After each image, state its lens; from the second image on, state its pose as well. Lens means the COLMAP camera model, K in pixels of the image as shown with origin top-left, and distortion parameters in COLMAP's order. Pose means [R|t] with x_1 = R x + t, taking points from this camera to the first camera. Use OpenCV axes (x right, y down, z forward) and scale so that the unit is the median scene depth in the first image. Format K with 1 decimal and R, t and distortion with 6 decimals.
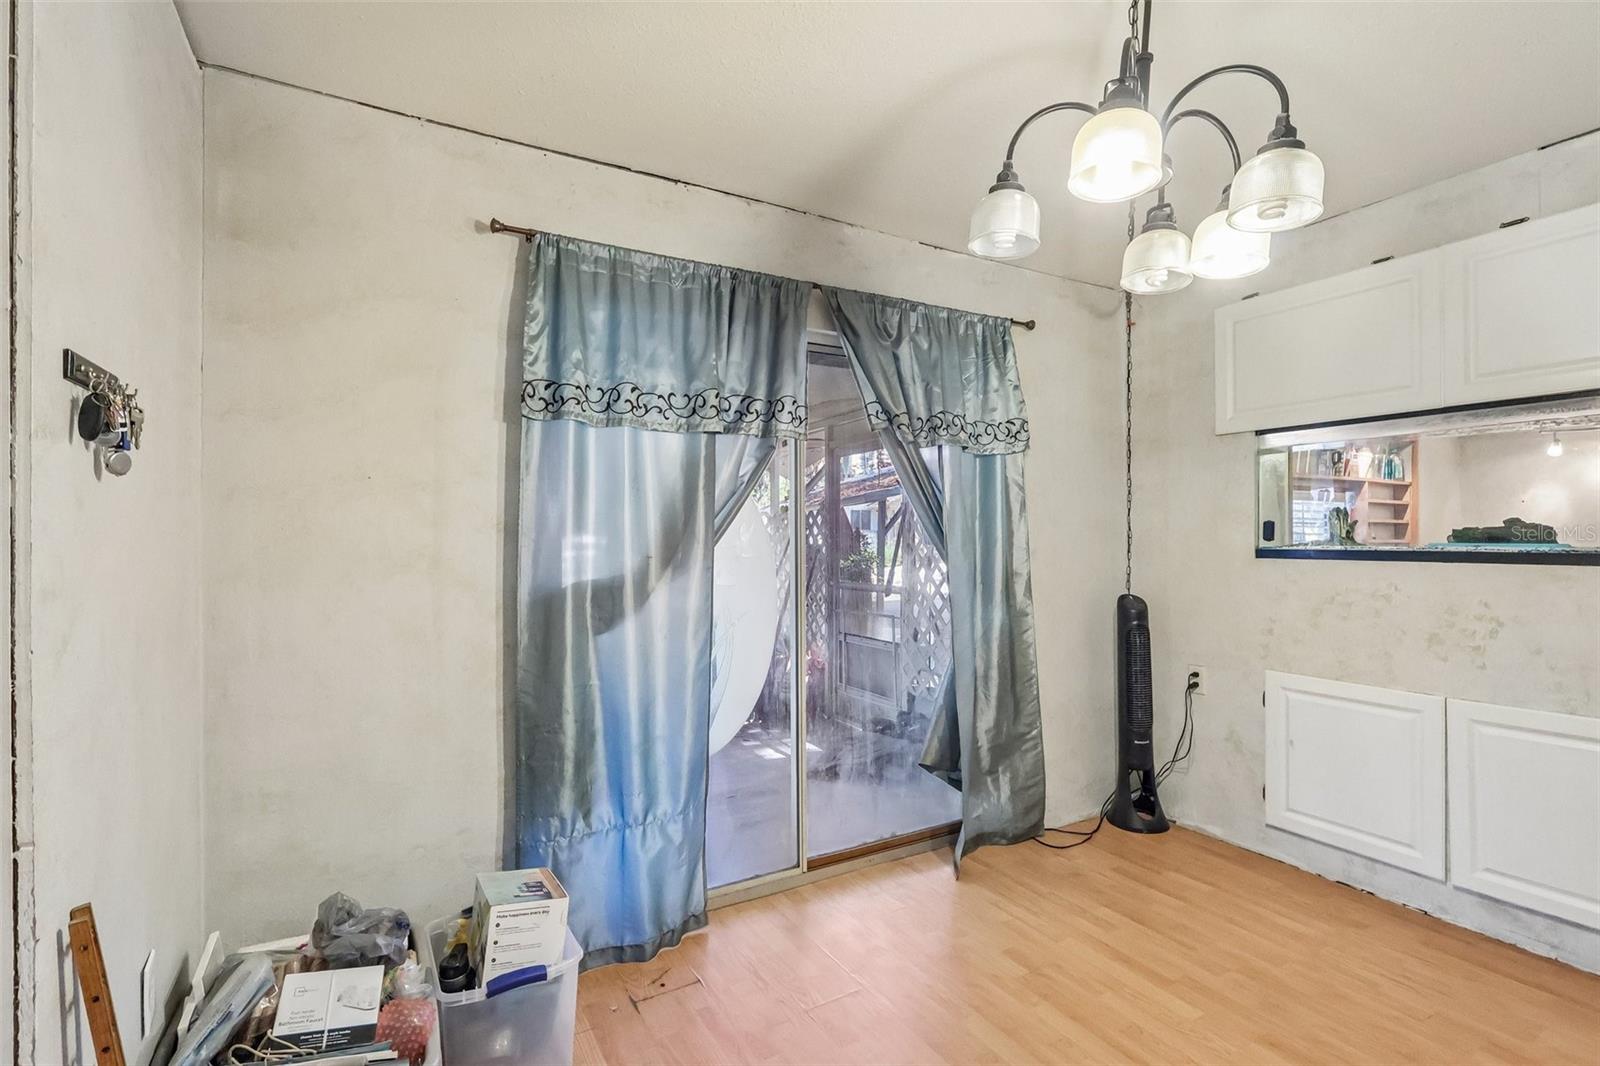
lens RADIAL K [[753.0, 0, 801.0], [0, 753.0, 526.8], [0, 0, 1]] dist [-0.003710, 0.001943]
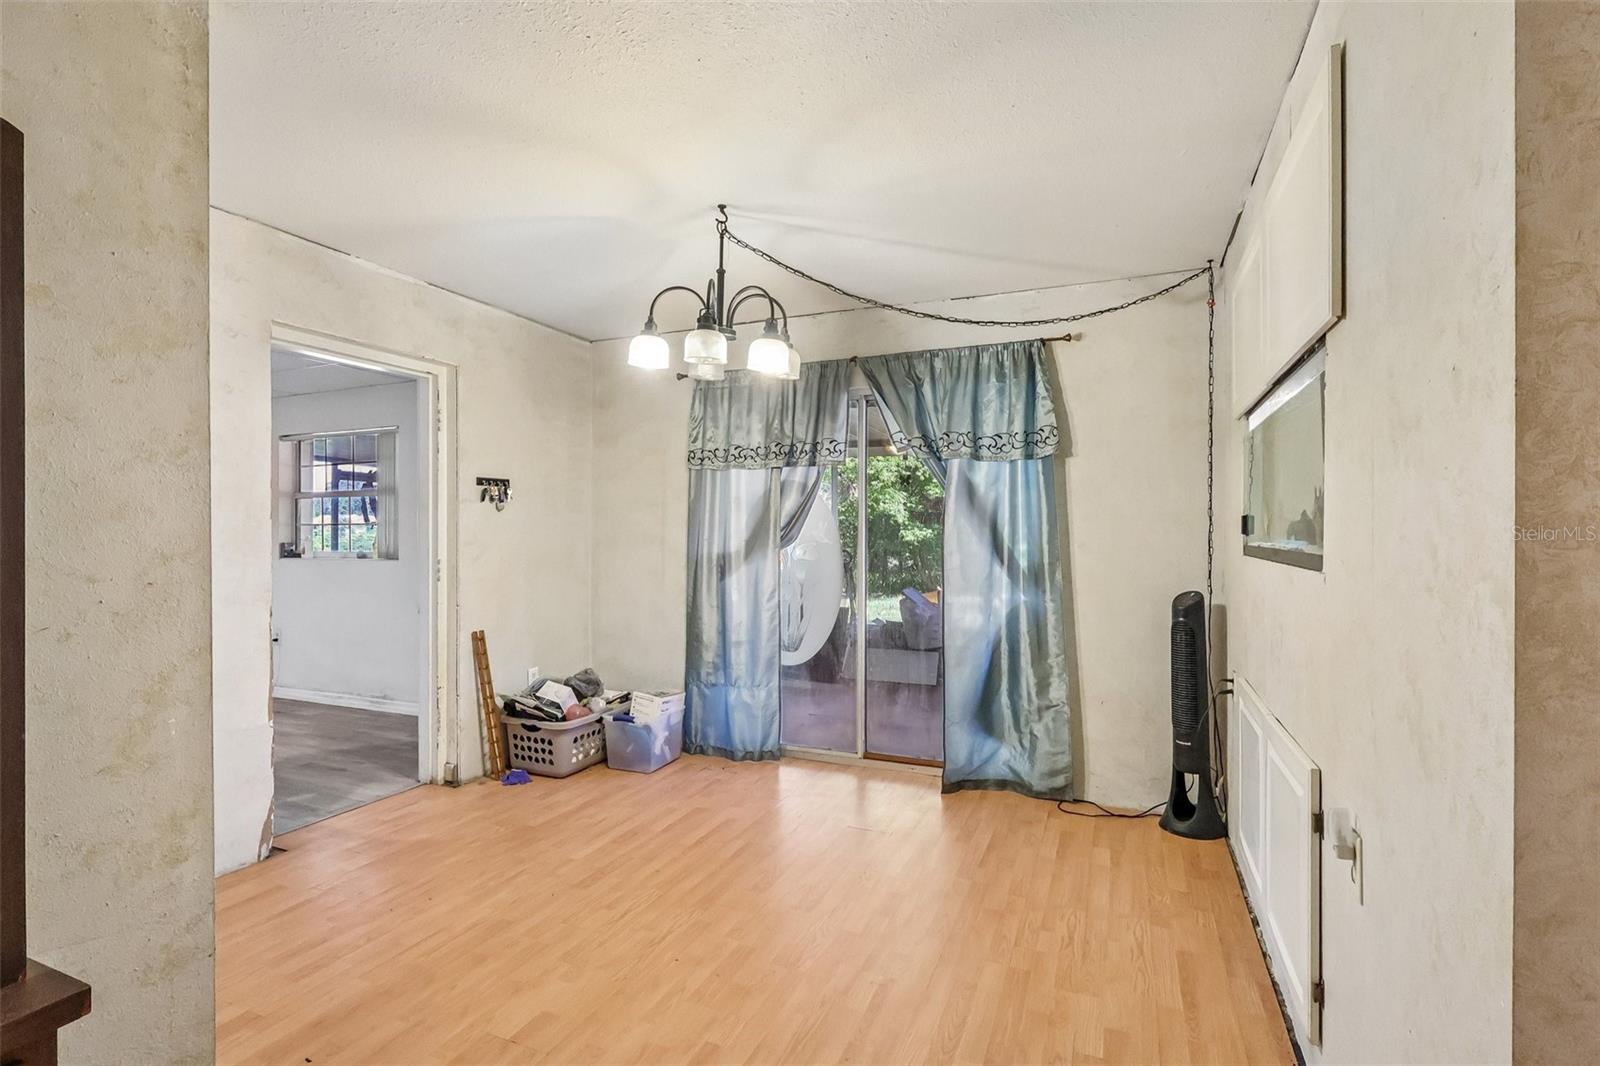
lens RADIAL K [[753.0, 0, 789.8], [0, 753.0, 529.8], [0, 0, 1]] dist [-0.003710, 0.001943]
pose [[0.591795, 0.004376, -0.806077, 1.204032], [0.007617, 0.999910, 0.011021, -0.003989], [0.806053, -0.012662, 0.591708, 0.024414]]
